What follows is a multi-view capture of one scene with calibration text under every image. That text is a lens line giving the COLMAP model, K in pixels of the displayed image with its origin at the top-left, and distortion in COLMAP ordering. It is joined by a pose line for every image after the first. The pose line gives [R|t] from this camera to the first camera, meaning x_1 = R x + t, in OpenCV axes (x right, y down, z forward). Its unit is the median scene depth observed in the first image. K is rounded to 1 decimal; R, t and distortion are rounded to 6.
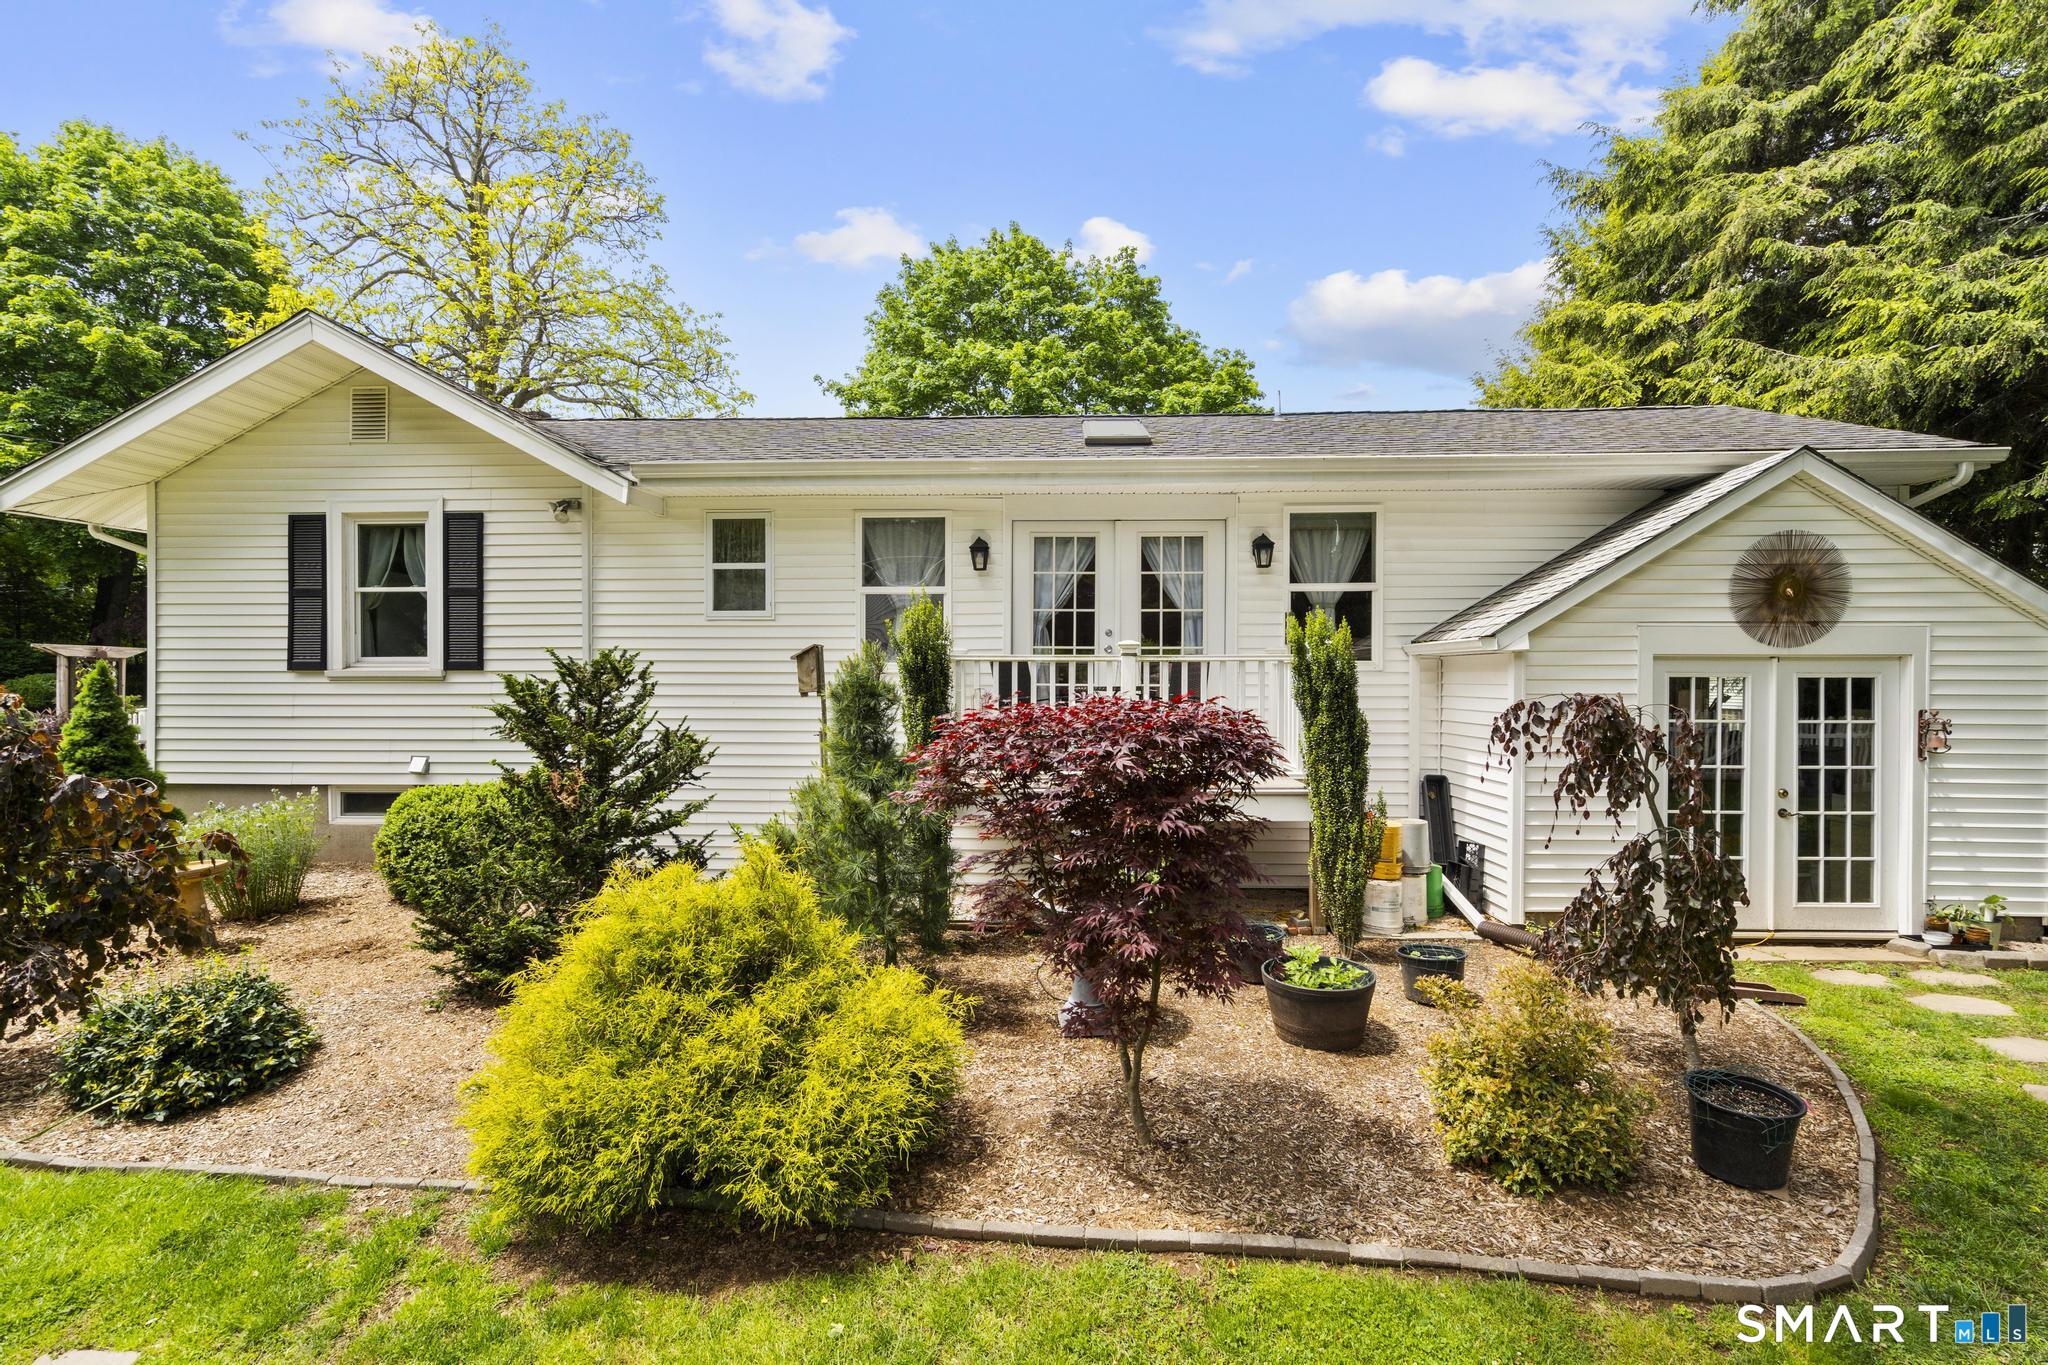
lens RADIAL K [[913.6, 0, 1024.0], [0, 913.6, 682.5], [0, 0, 1]] dist [-0.001030, -0.000072]
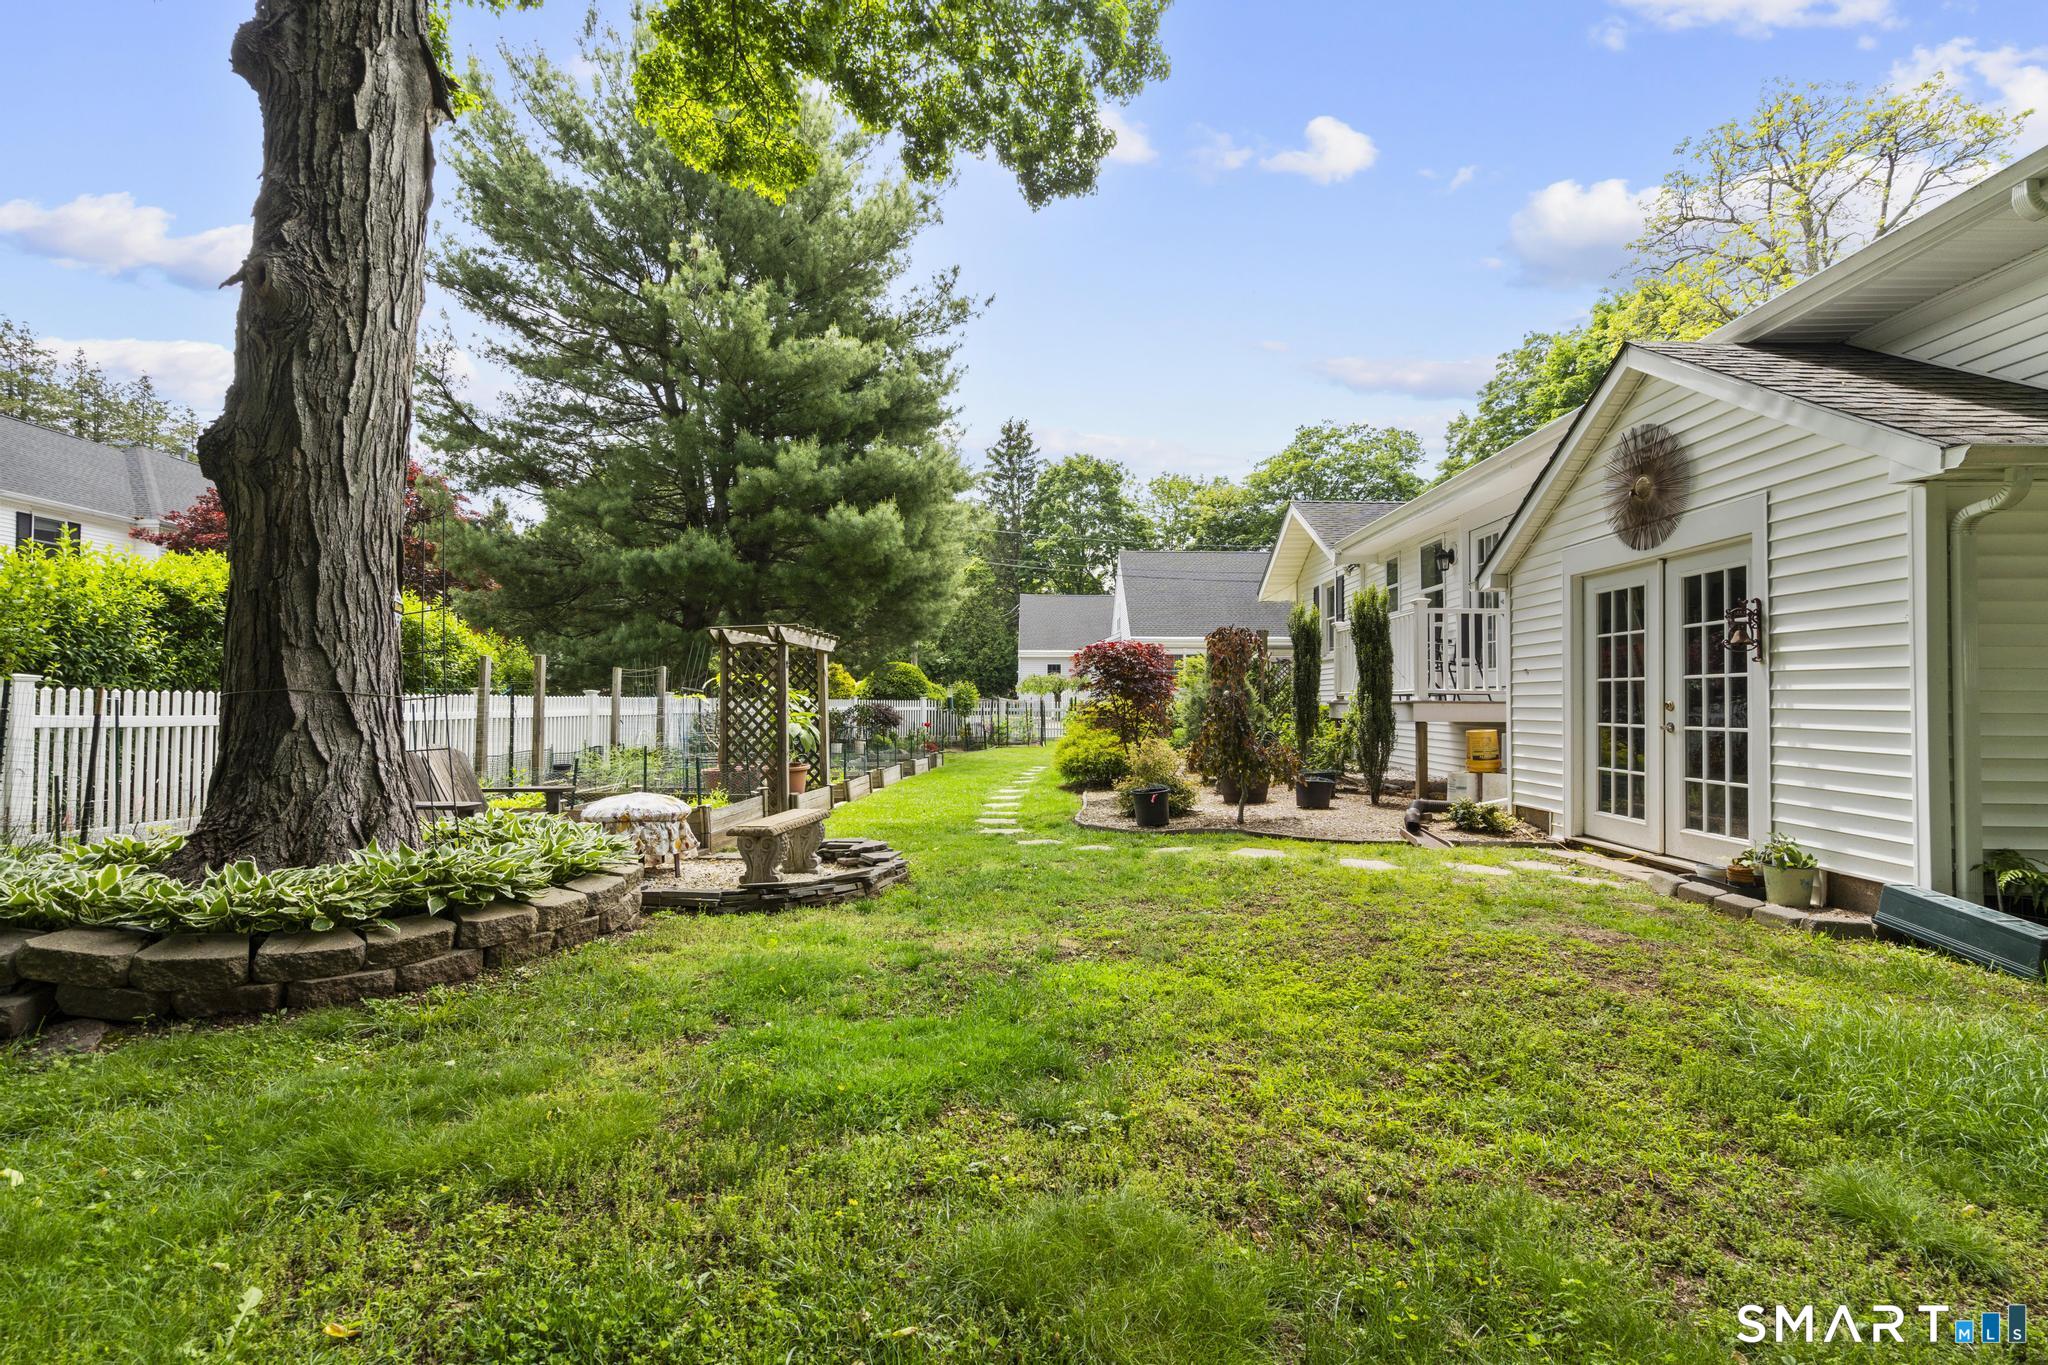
lens RADIAL K [[913.6, 0, 1024.0], [0, 913.6, 682.5], [0, 0, 1]] dist [-0.001030, -0.000072]
pose [[0.011412, -0.021162, -0.999711, 1.738990], [-0.006927, 0.999750, -0.021242, 0.121466], [0.999911, 0.007167, 0.011263, 0.339923]]
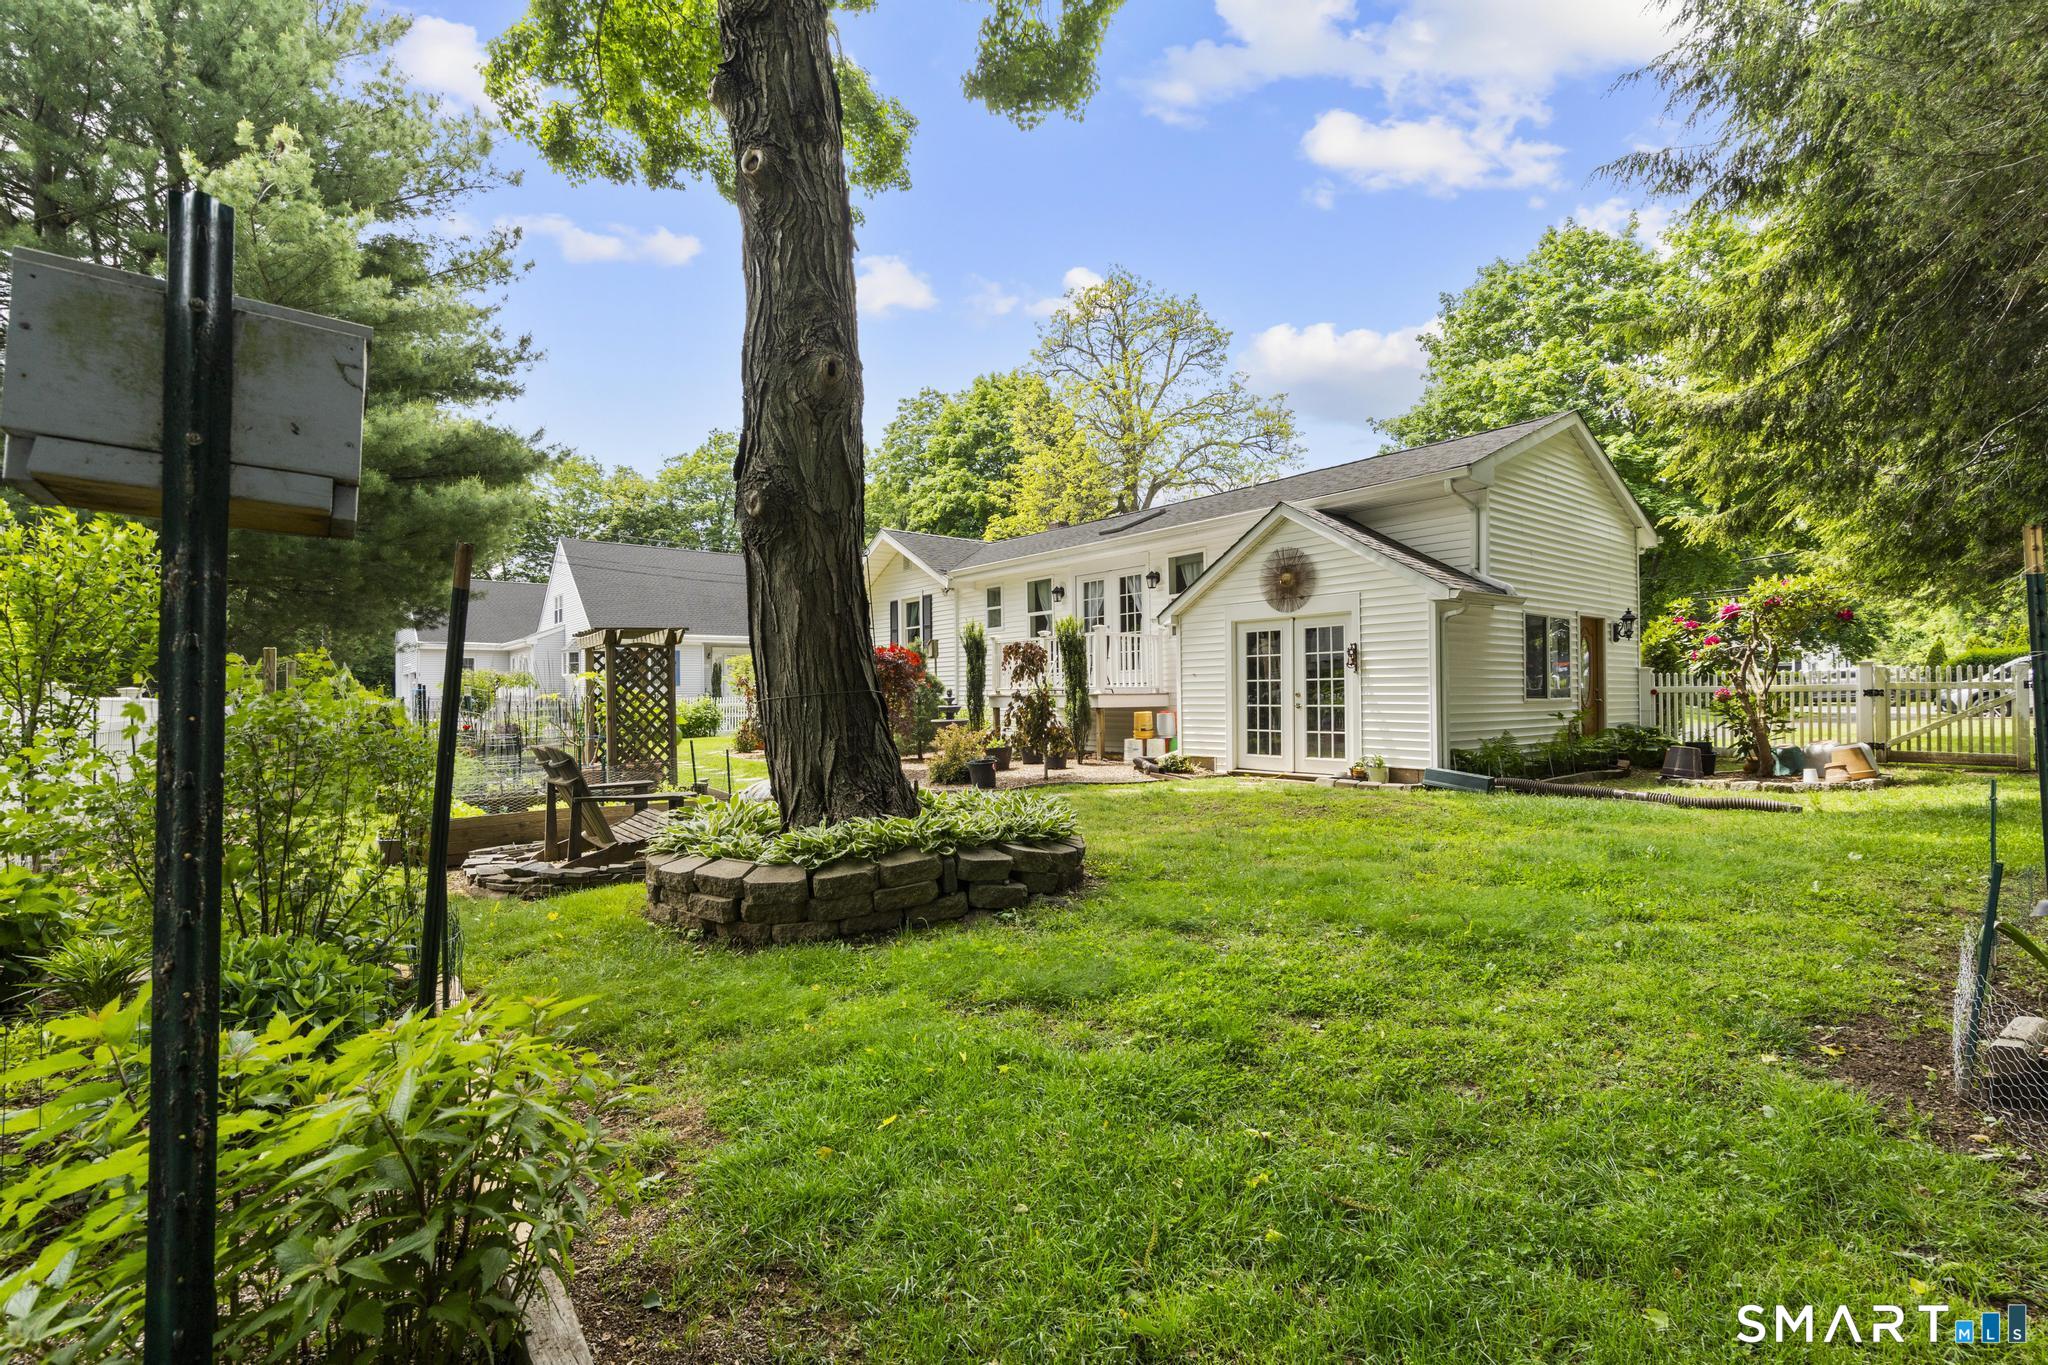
lens RADIAL K [[920.9, 0, 1024.0], [0, 920.9, 682.5], [0, 0, 1]] dist [-0.001576, -0.000083]
pose [[0.649059, -0.017411, -0.760538, 1.841566], [0.006665, 0.999830, -0.017202, 0.124947], [0.760708, 0.006096, 0.649065, -0.561725]]
